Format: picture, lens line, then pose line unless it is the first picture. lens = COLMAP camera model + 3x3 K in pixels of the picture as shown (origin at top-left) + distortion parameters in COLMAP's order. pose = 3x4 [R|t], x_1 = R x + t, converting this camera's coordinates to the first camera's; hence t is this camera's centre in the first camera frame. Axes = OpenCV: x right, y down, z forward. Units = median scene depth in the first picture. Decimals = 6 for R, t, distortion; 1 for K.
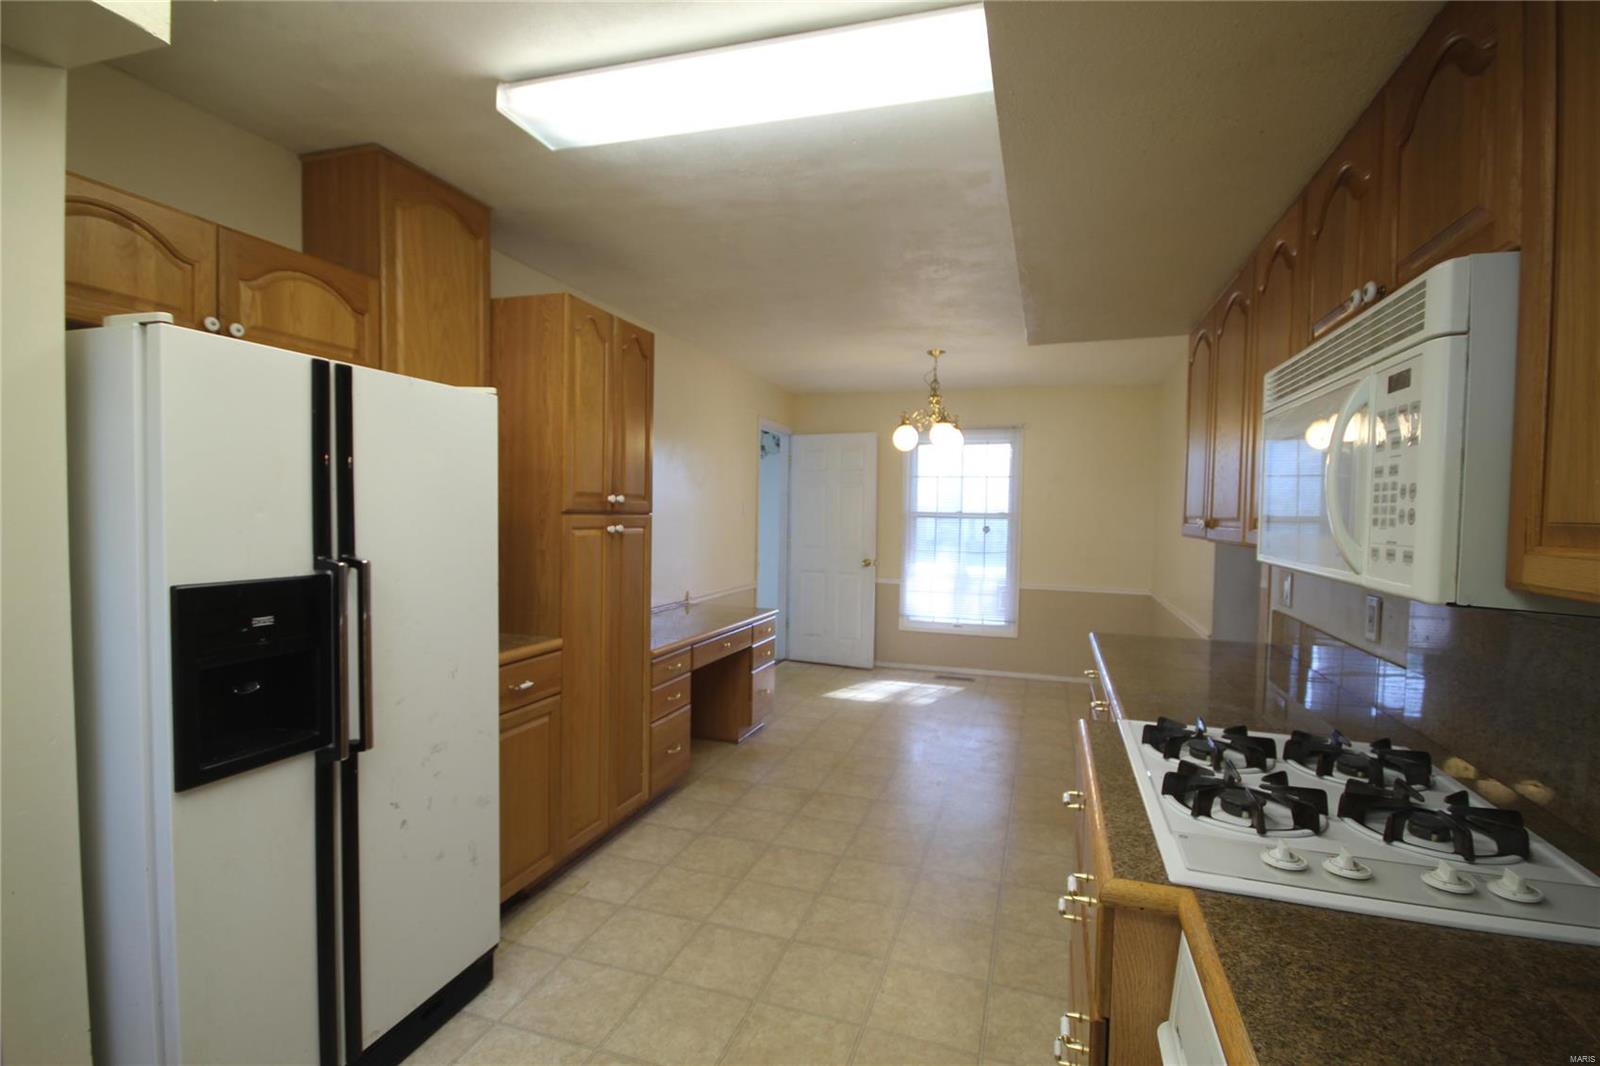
lens RADIAL K [[738.7, 0, 802.4], [0, 738.7, 540.8], [0, 0, 1]] dist [-0.004032, -0.000102]
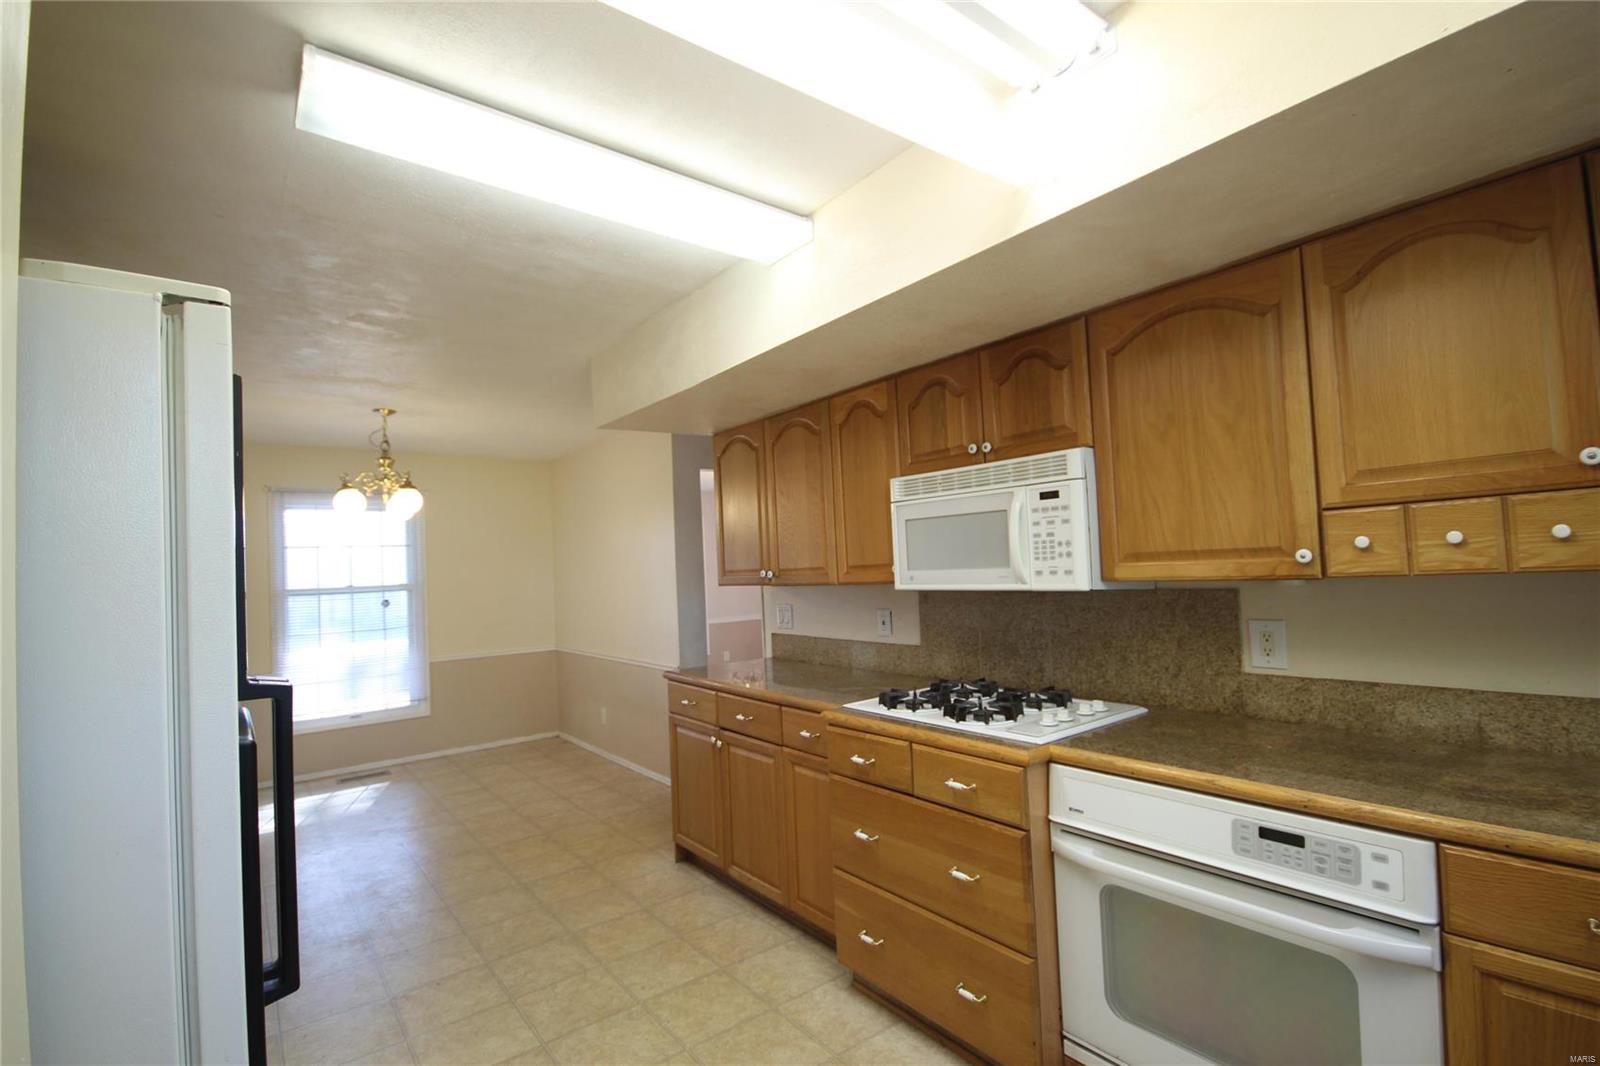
lens RADIAL K [[738.7, 0, 807.4], [0, 738.7, 538.1], [0, 0, 1]] dist [-0.004032, -0.000102]
pose [[0.558776, -0.011047, 0.829245, -0.251738], [0.088952, 0.994941, -0.046684, -0.007918], [-0.824535, 0.099849, 0.556932, 0.062878]]
